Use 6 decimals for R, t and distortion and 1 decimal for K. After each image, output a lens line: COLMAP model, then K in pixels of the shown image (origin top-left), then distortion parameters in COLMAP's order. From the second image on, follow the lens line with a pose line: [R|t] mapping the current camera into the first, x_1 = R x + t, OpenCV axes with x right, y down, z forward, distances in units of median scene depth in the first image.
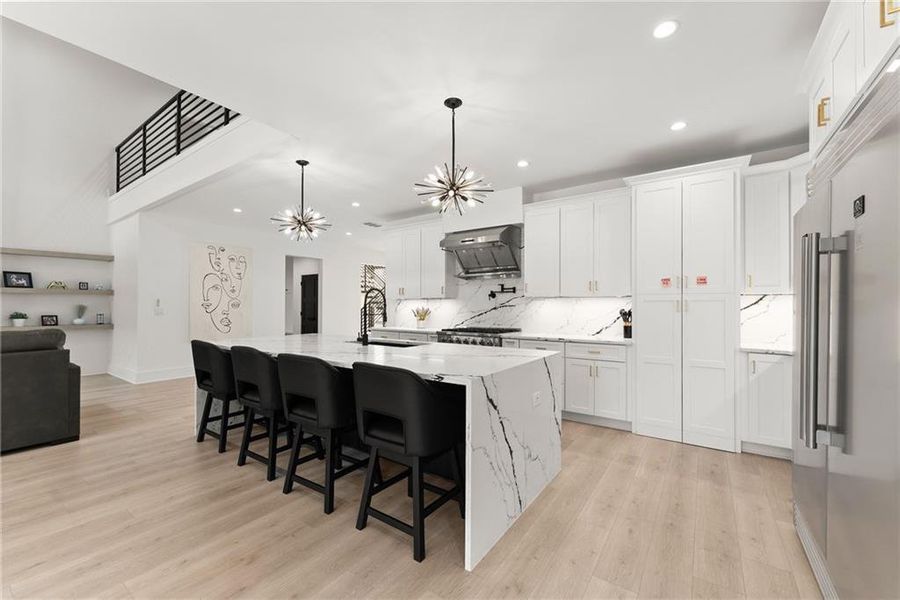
lens RADIAL K [[364.3, 0, 446.3], [0, 364.3, 301.7], [0, 0, 1]] dist [-0.003730, -0.000727]
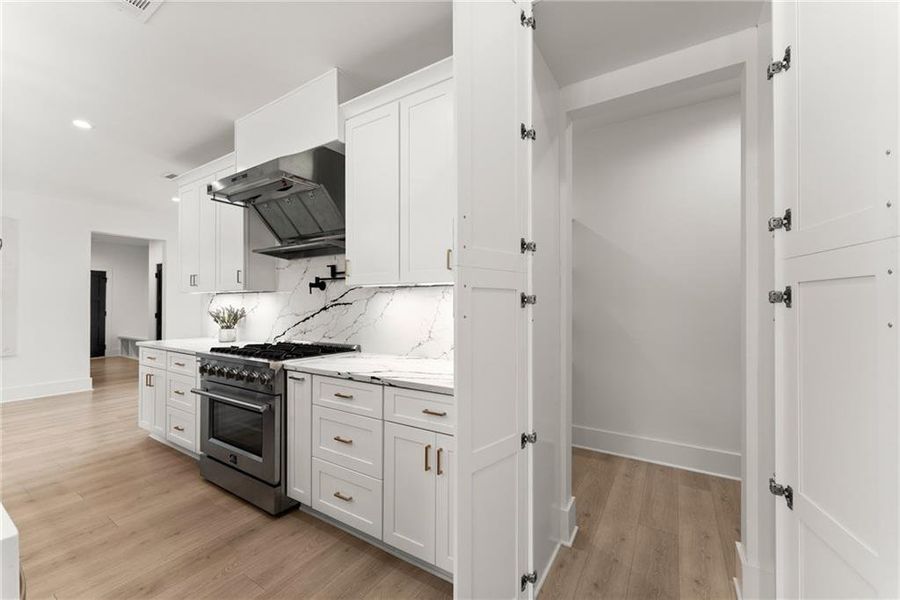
lens RADIAL K [[364.3, 0, 451.6], [0, 364.3, 302.6], [0, 0, 1]] dist [-0.003730, -0.000727]
pose [[0.998315, -0.002719, 0.057959, 0.299766], [0.002493, 0.999989, 0.003971, 0.007920], [-0.057969, -0.003819, 0.998311, 0.433593]]
